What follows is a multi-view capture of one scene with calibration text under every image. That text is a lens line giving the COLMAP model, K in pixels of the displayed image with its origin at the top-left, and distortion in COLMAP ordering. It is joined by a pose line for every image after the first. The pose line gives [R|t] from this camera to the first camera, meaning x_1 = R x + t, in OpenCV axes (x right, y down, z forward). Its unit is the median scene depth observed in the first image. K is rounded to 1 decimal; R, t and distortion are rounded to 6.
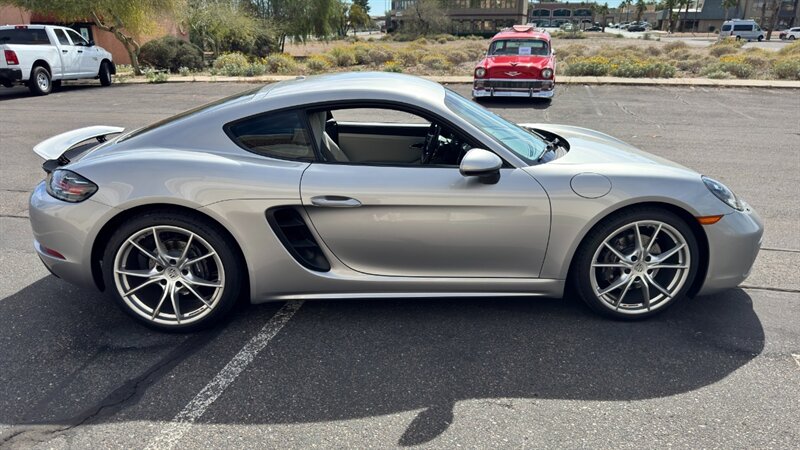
lens RADIAL K [[564.4, 0, 394.9], [0, 564.4, 232.1], [0, 0, 1]] dist [0.041030, -0.047178]
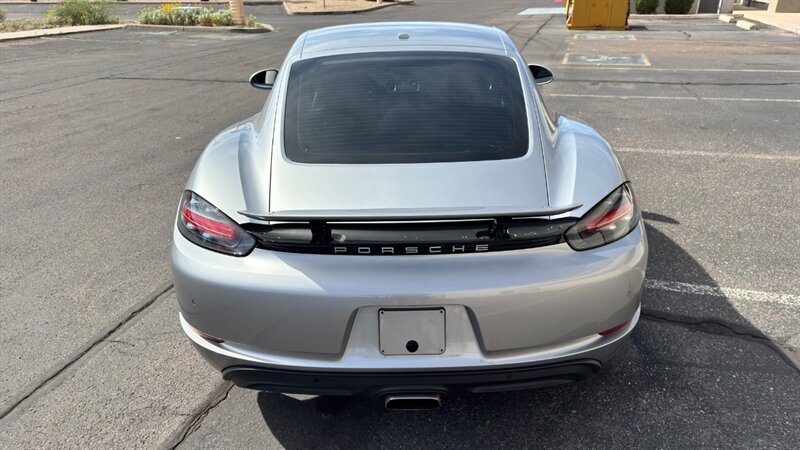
lens RADIAL K [[573.2, 0, 401.6], [0, 573.2, 225.4], [0, 0, 1]] dist [0.002180, -0.002797]
pose [[0.042436, -0.399165, 0.915897, -1.165392], [0.345338, 0.866079, 0.361453, -0.383535], [-0.937519, 0.300955, 0.174599, 1.081270]]
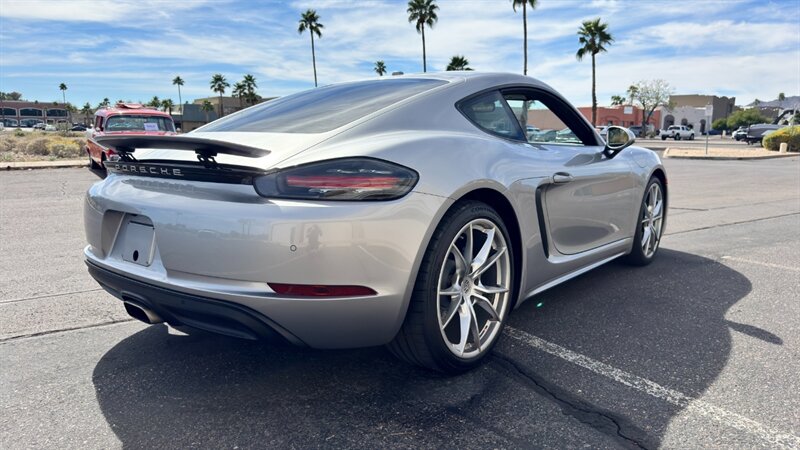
lens RADIAL K [[571.4, 0, 399.8], [0, 571.4, 230.6], [0, 0, 1]] dist [0.008049, -0.011843]
pose [[0.663843, -0.120805, 0.738050, -0.976032], [0.245414, 0.967408, -0.062393, 0.024682], [-0.706458, 0.222547, 0.671855, 0.521563]]
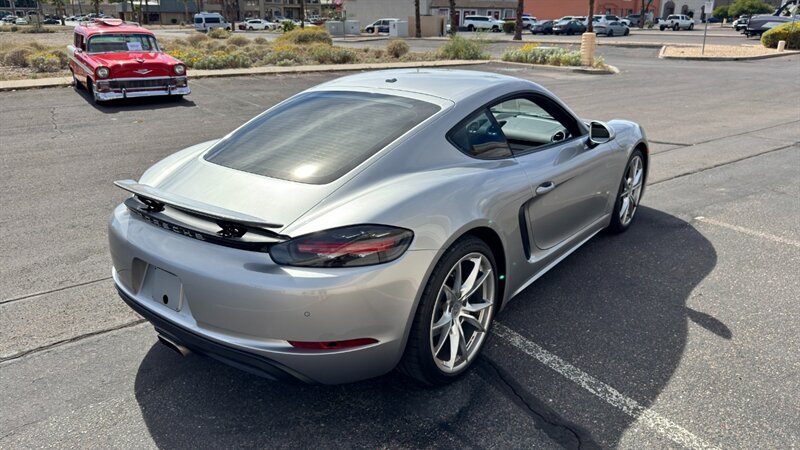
lens RADIAL K [[568.4, 0, 400.0], [0, 568.4, 225.0], [0, 0, 1]] dist [0.023910, -0.026883]
pose [[0.650617, -0.258428, 0.714081, -1.004434], [0.258694, 0.959498, 0.111543, -0.166367], [-0.713985, 0.112157, 0.691120, 0.436351]]
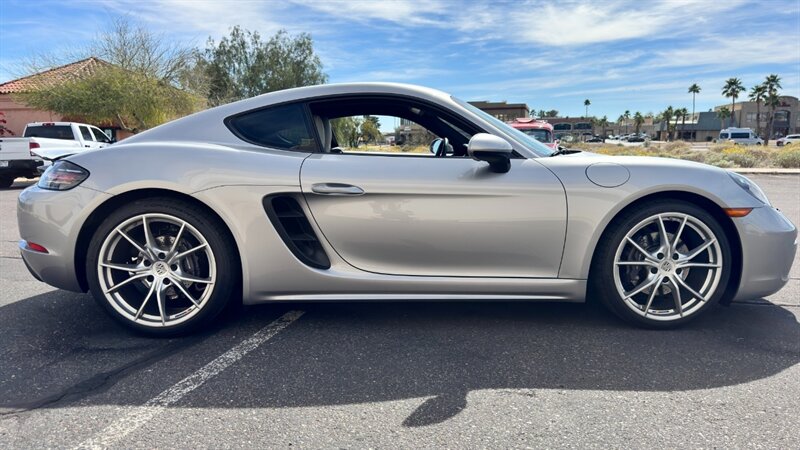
lens RADIAL K [[564.4, 0, 394.9], [0, 564.4, 232.1], [0, 0, 1]] dist [0.041030, -0.047178]
pose [[0.999847, -0.003549, -0.017104, 0.007157], [0.000278, 0.982250, -0.187575, 0.182453], [0.017466, 0.187542, 0.982101, 0.081098]]
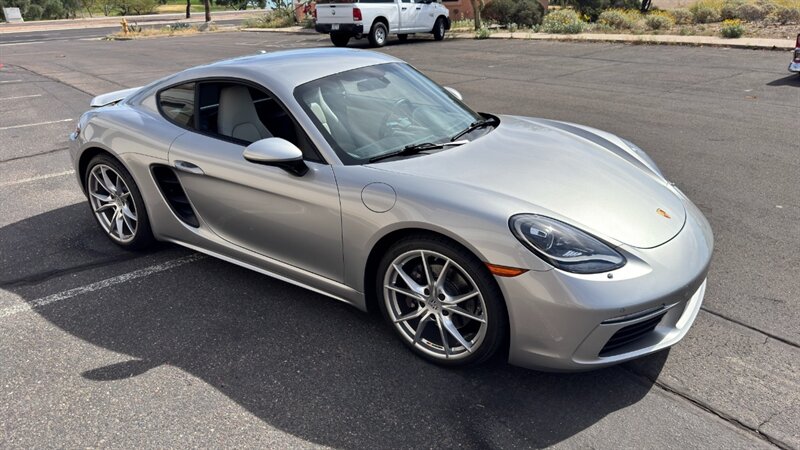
lens RADIAL K [[568.4, 0, 400.0], [0, 568.4, 225.0], [0, 0, 1]] dist [0.023910, -0.026883]
pose [[0.800628, 0.215392, -0.559108, 0.846926], [-0.179585, 0.976514, 0.119034, -0.145153], [0.571616, 0.005105, 0.820506, 0.284120]]
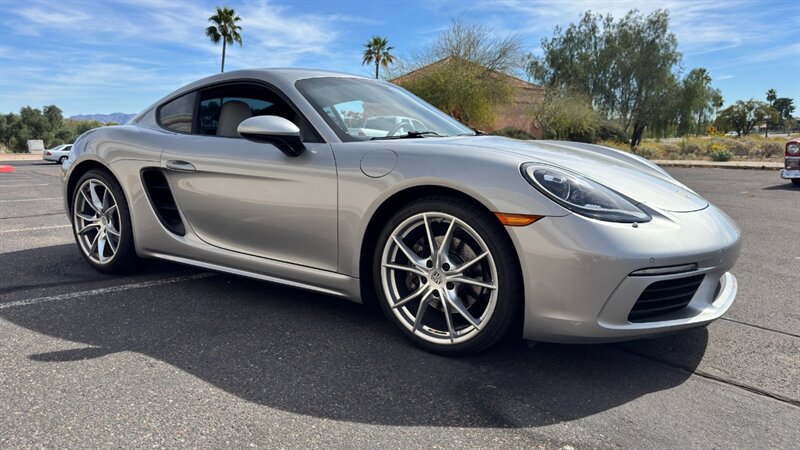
lens RADIAL K [[567.9, 0, 402.6], [0, 567.9, 227.6], [0, 0, 1]] dist [0.028595, -0.032798]
pose [[0.800096, 0.096552, -0.592051, 0.842324], [-0.200469, 0.973255, -0.112195, 0.092417], [0.565384, 0.208455, 0.798052, 0.367614]]
